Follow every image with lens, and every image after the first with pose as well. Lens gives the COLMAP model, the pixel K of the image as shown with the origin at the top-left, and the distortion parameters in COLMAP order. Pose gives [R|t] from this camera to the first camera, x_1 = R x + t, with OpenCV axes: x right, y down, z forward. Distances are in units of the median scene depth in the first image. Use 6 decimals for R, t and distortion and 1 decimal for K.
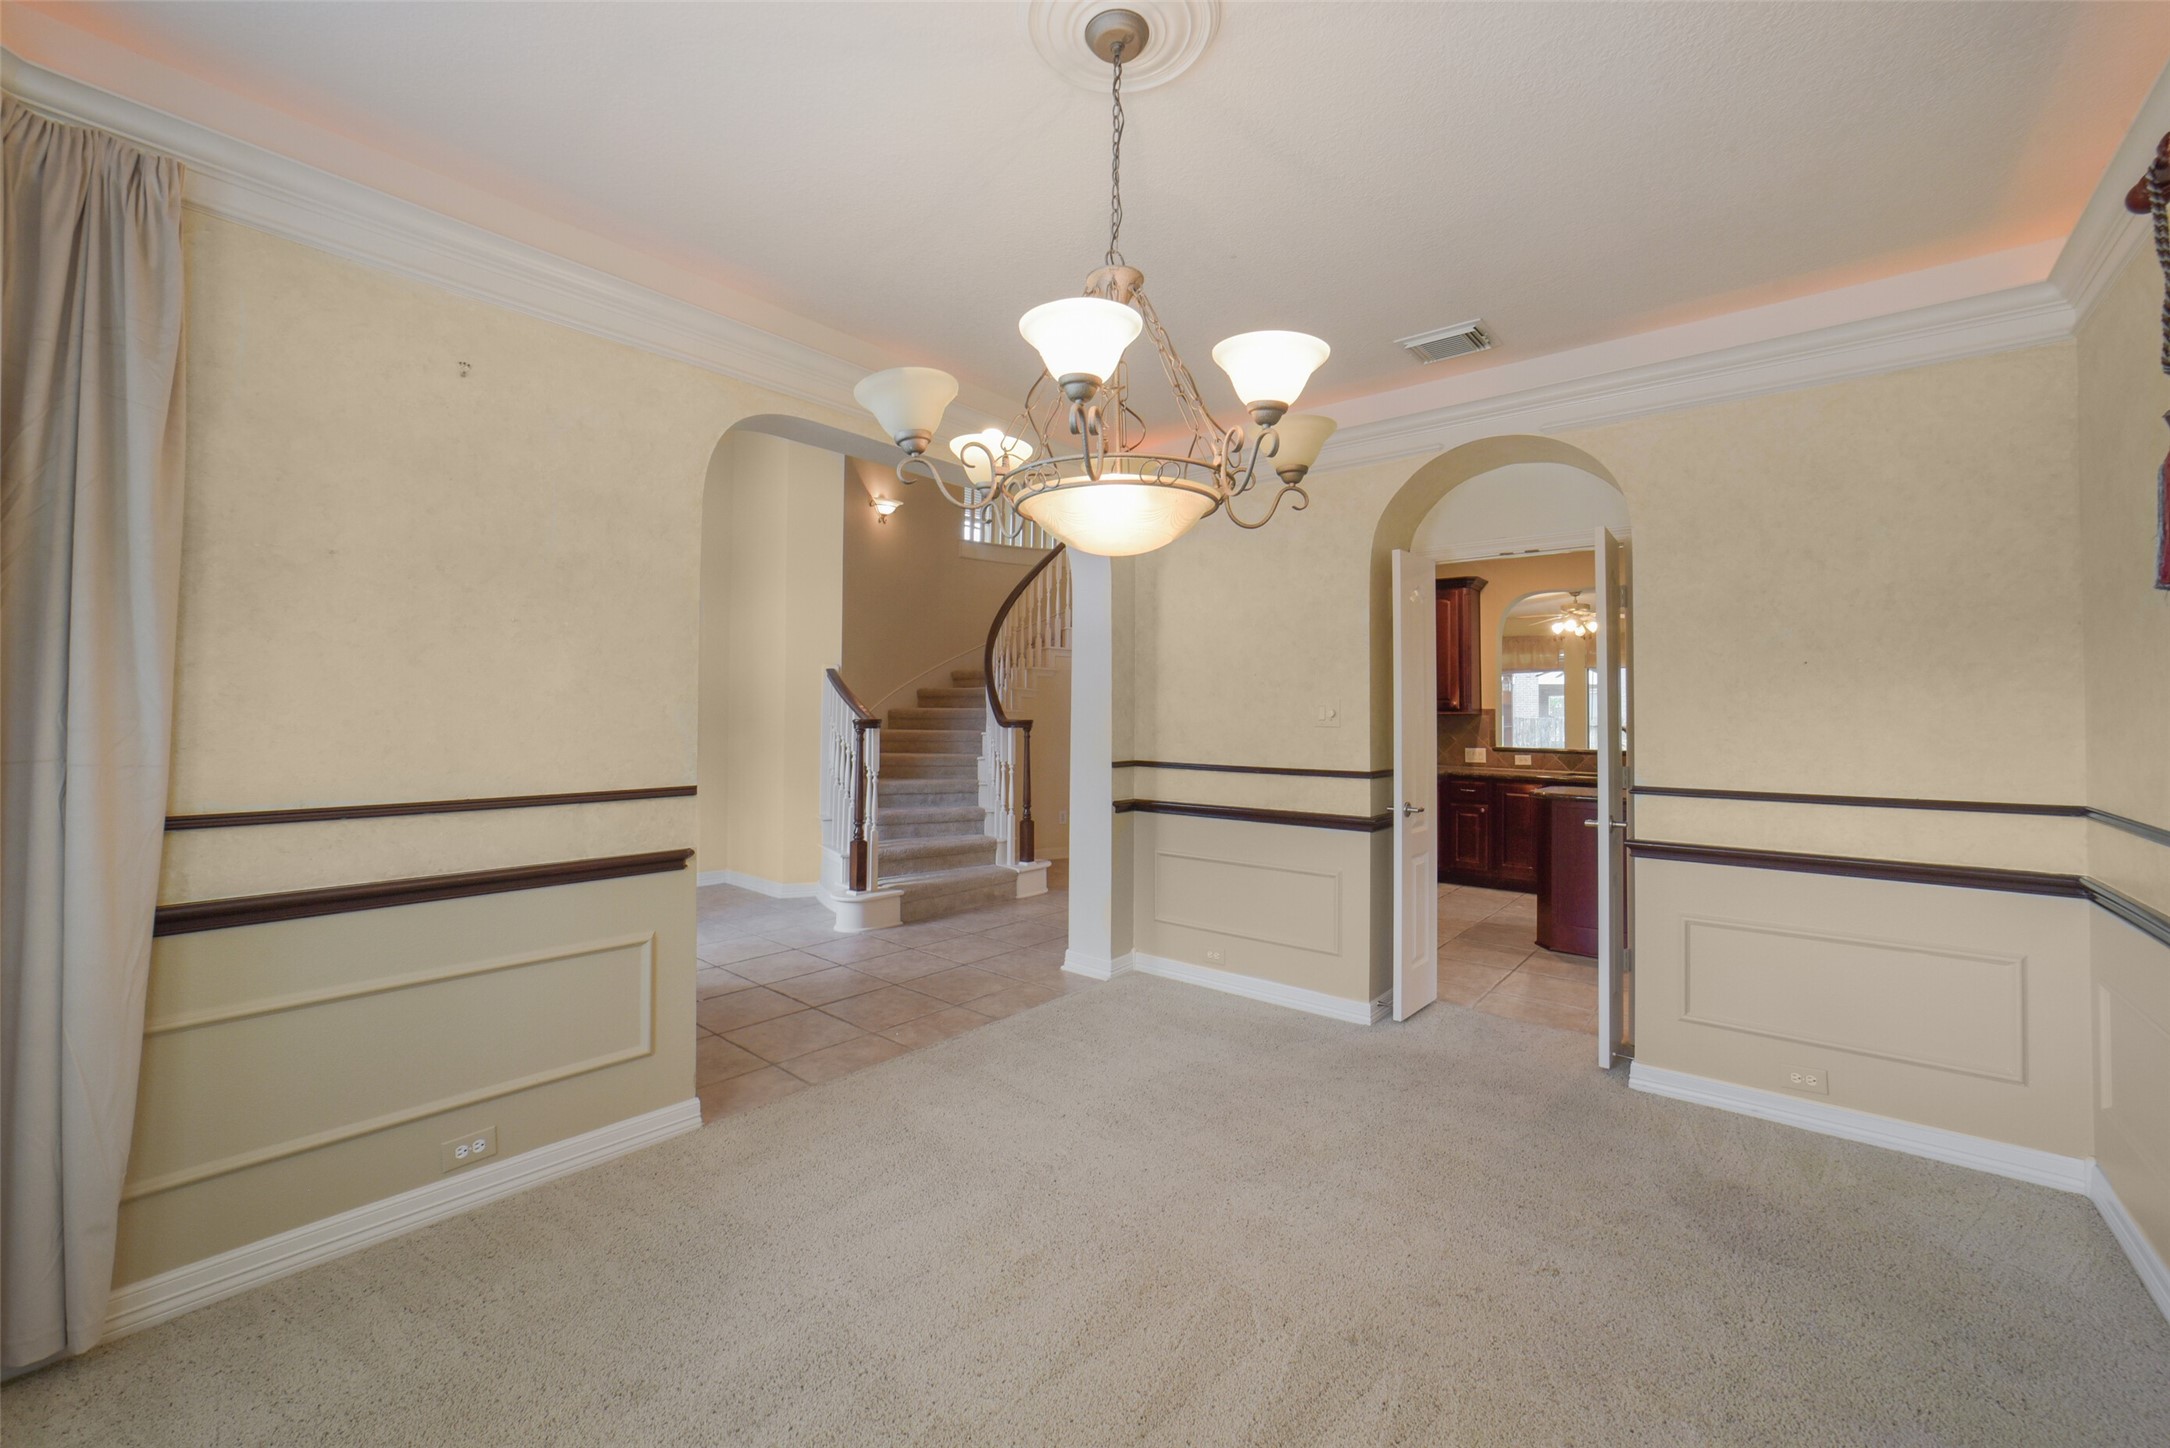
lens RADIAL K [[857.4, 0, 1081.4], [0, 857.4, 713.3], [0, 0, 1]] dist [-0.032269, 0.008495]
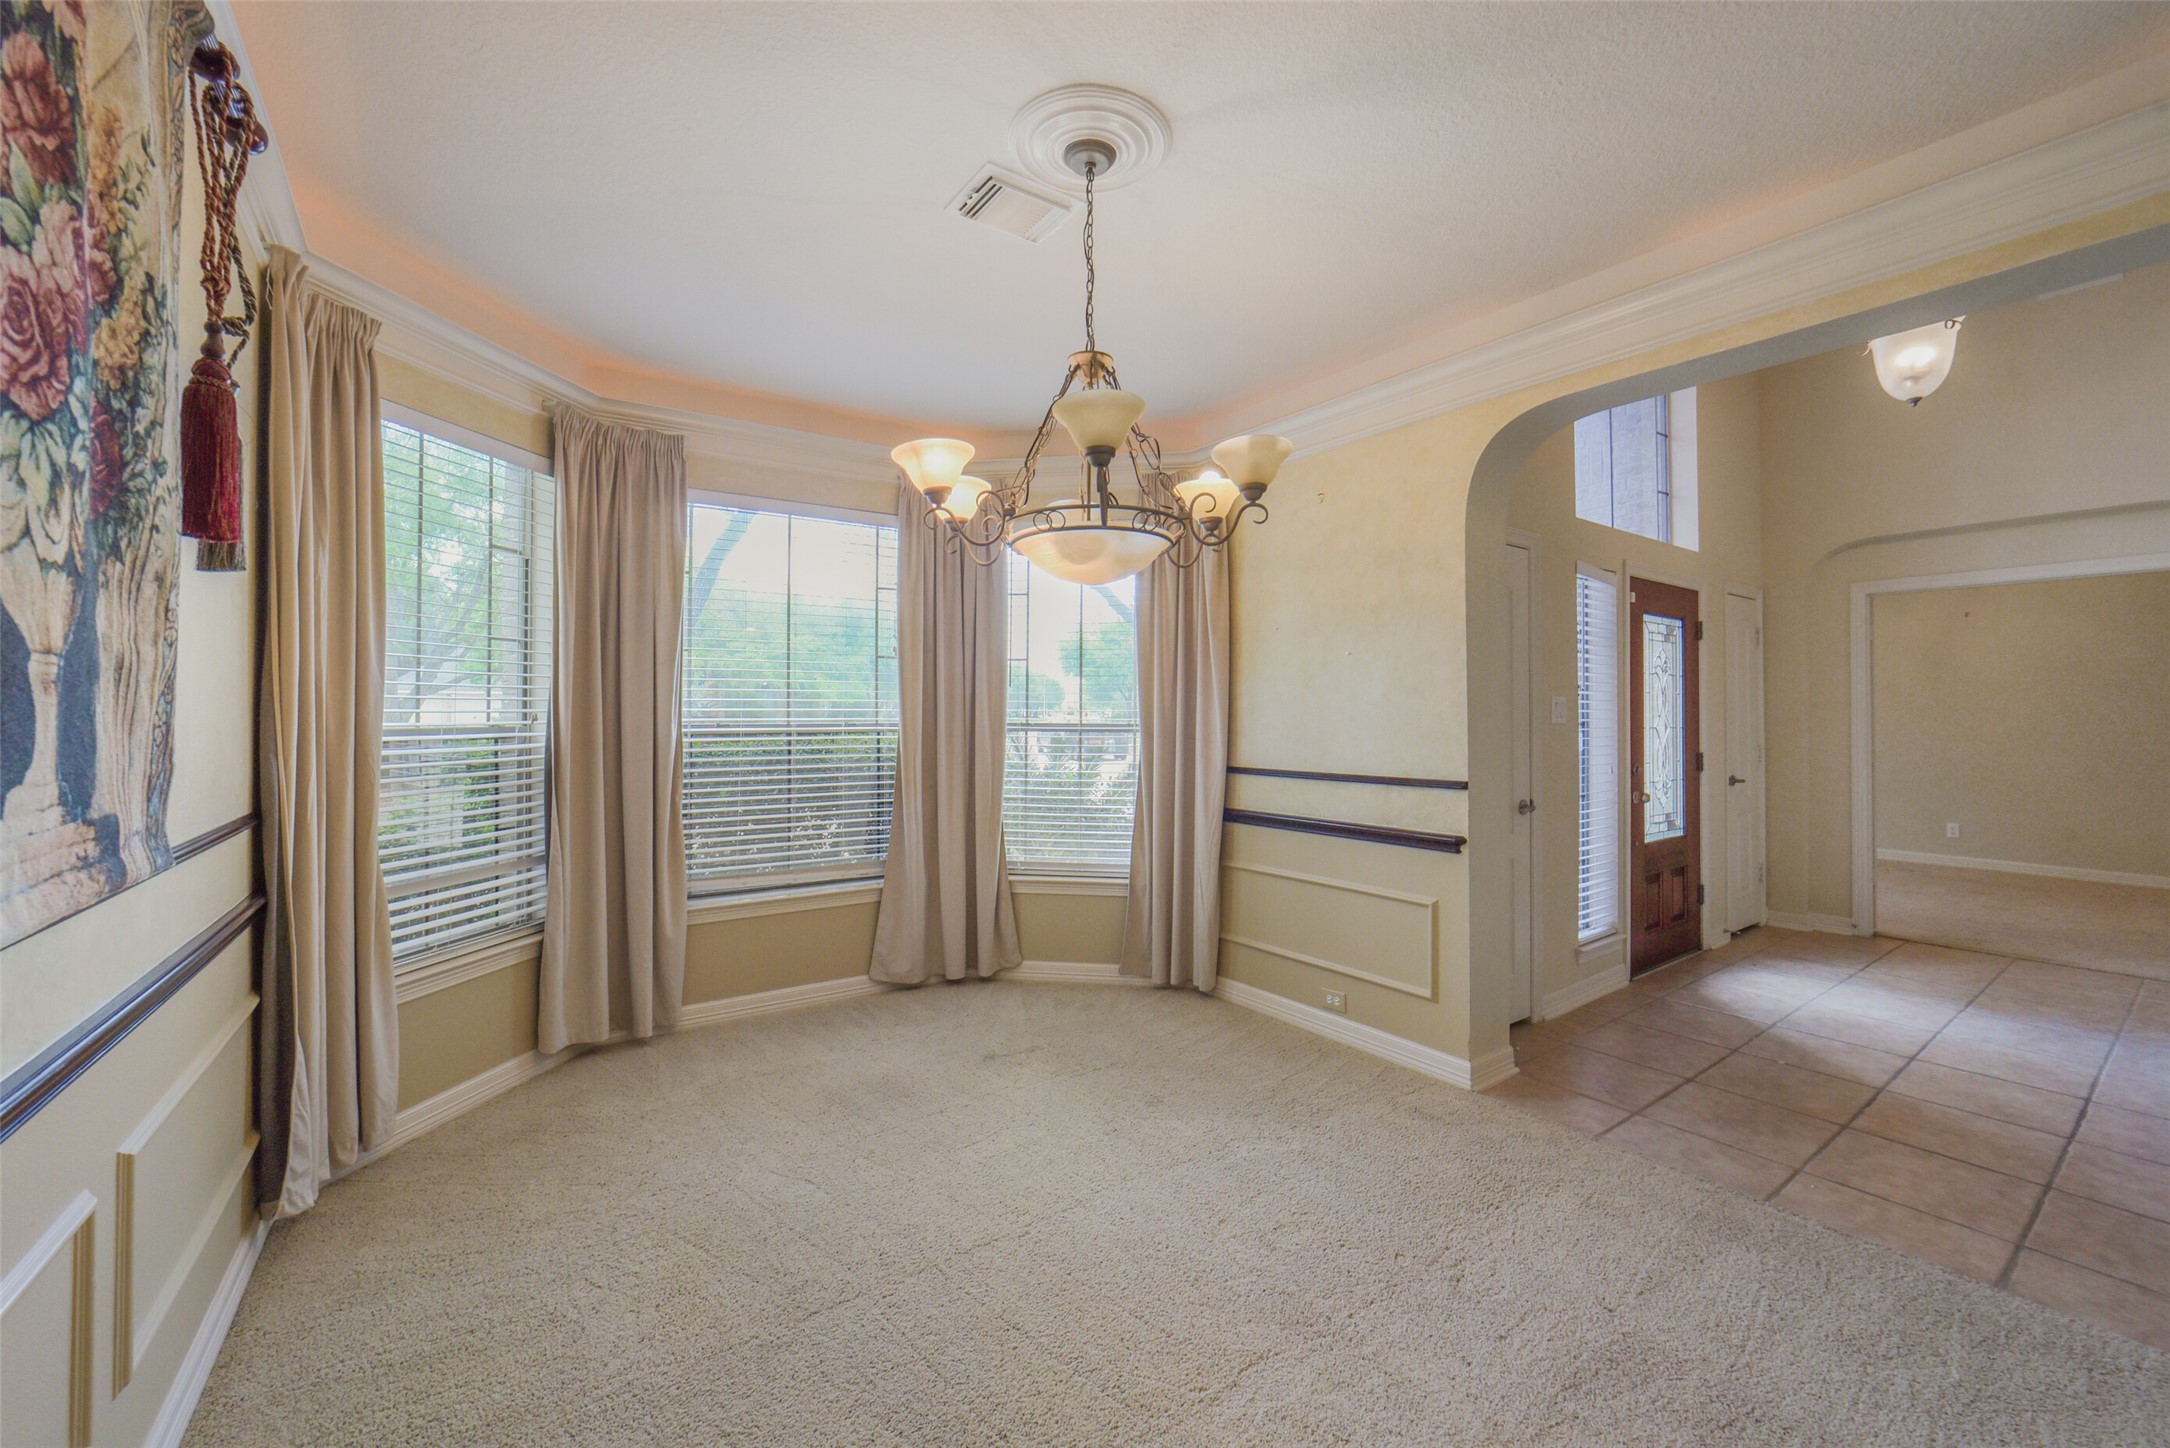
lens RADIAL K [[857.4, 0, 1081.4], [0, 857.4, 713.3], [0, 0, 1]] dist [-0.032269, 0.008495]
pose [[-0.235902, -0.005133, -0.971763, 0.744106], [-0.002506, 0.999986, -0.004674, 0.002202], [0.971774, 0.001332, -0.235912, 0.762409]]
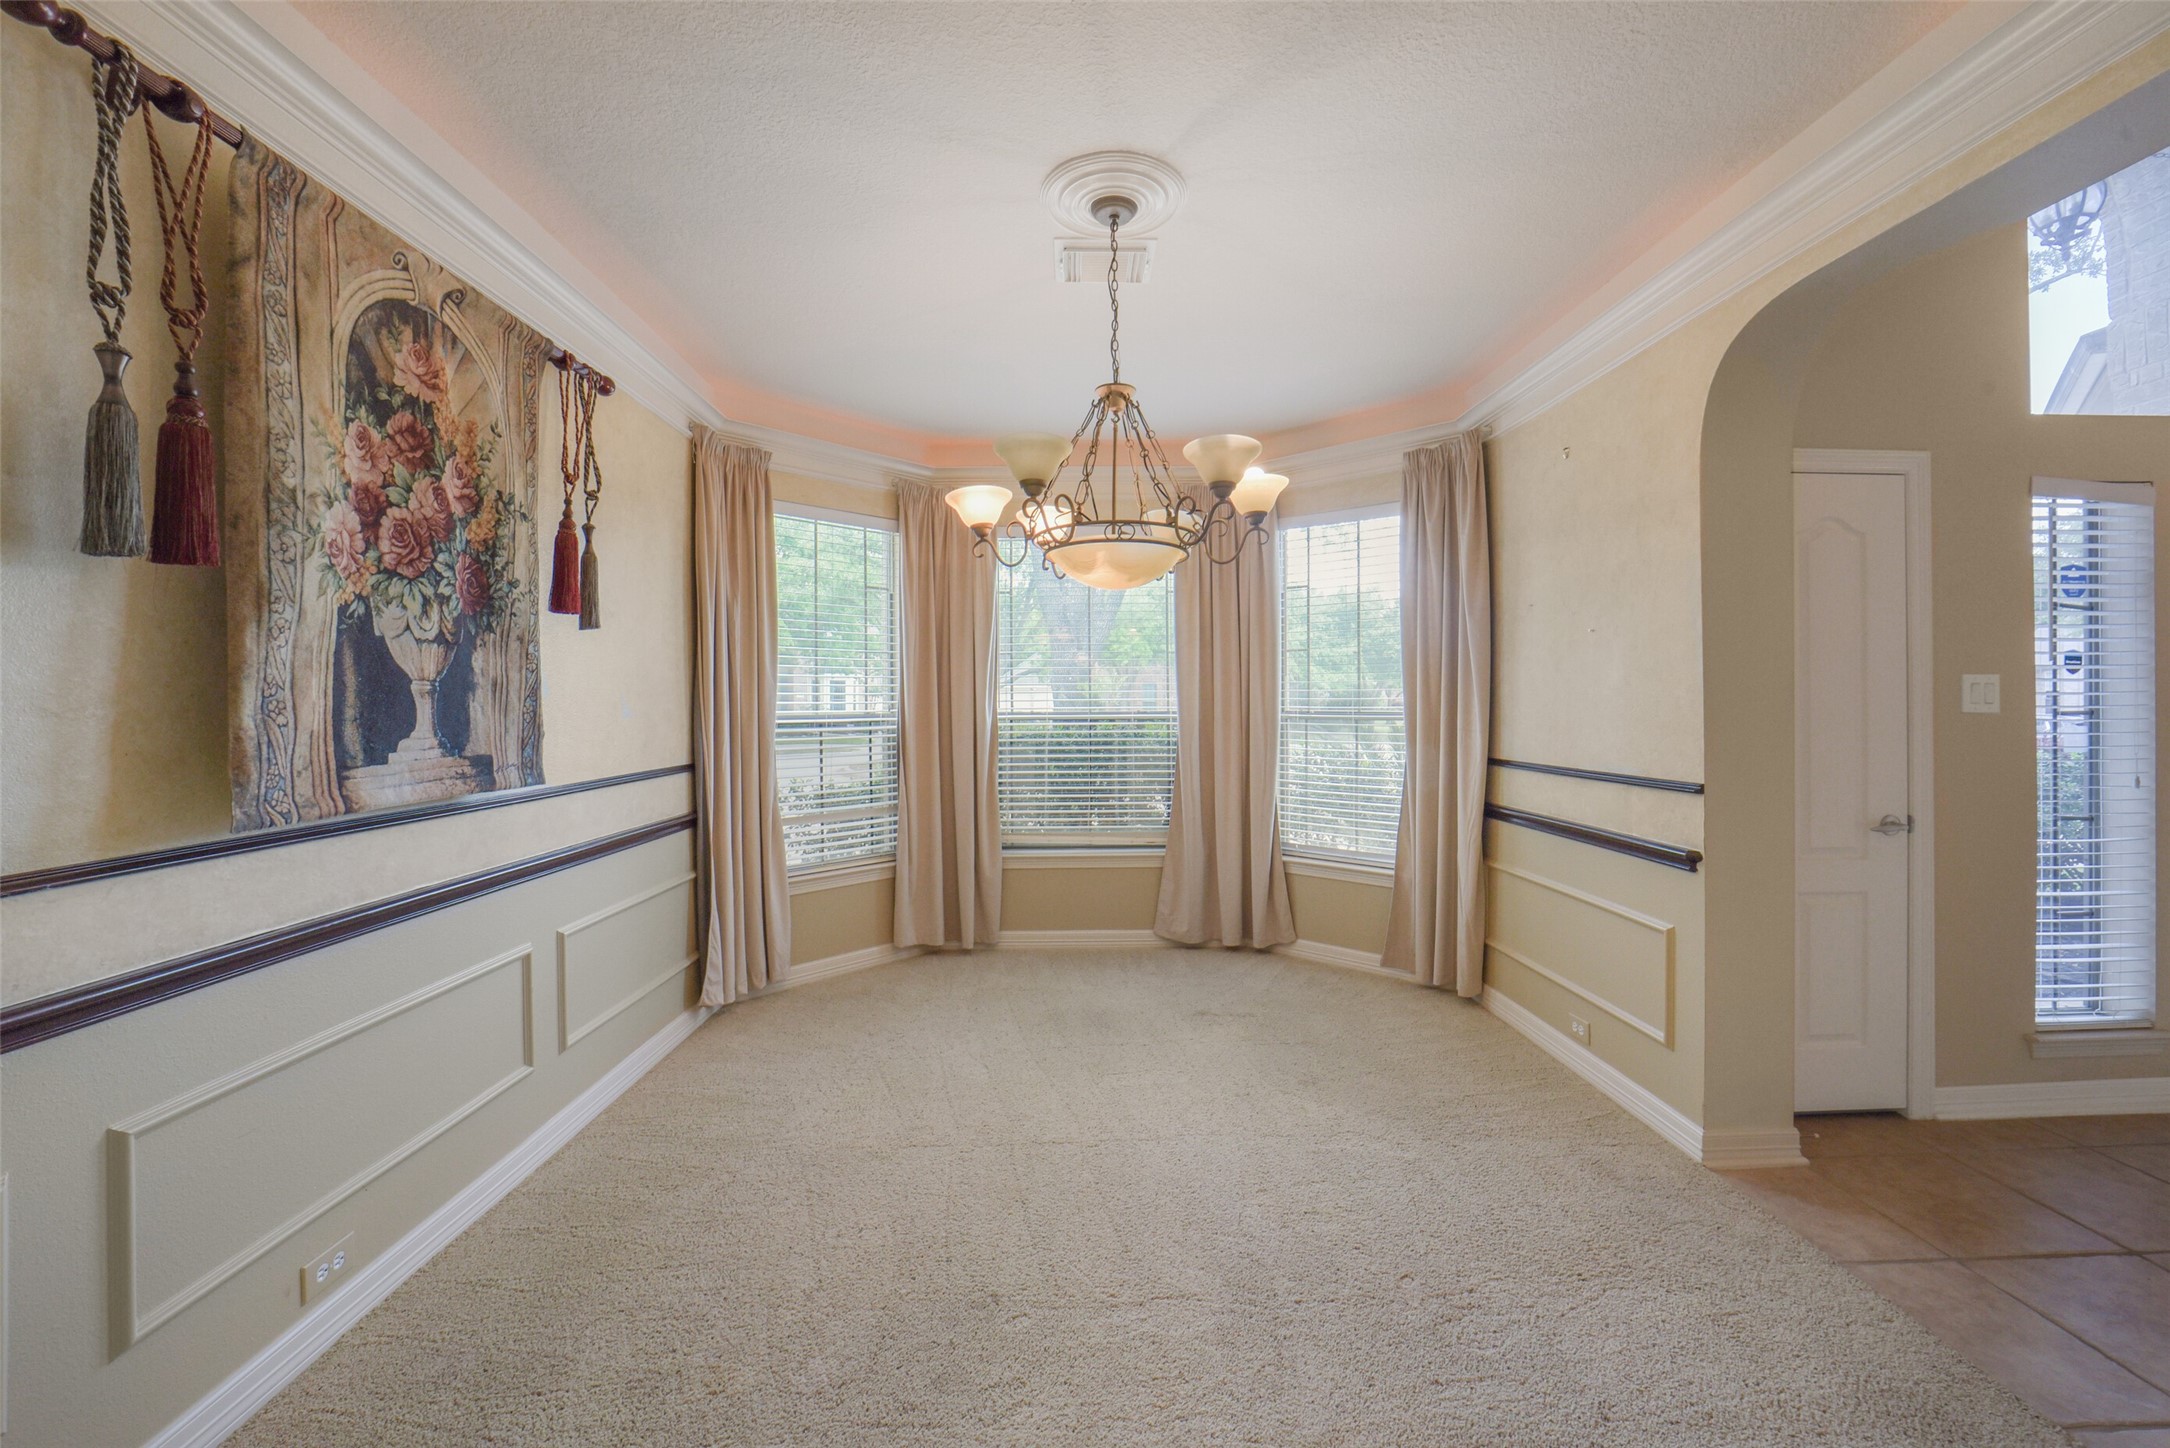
lens RADIAL K [[823.0, 0, 1088.5], [0, 823.0, 715.9], [0, 0, 1]] dist [-0.035662, 0.007837]
pose [[-0.729824, 0.009778, -0.683565, 0.598813], [0.001151, 0.999914, 0.013075, 0.001165], [0.683634, 0.008755, -0.729772, 1.164752]]
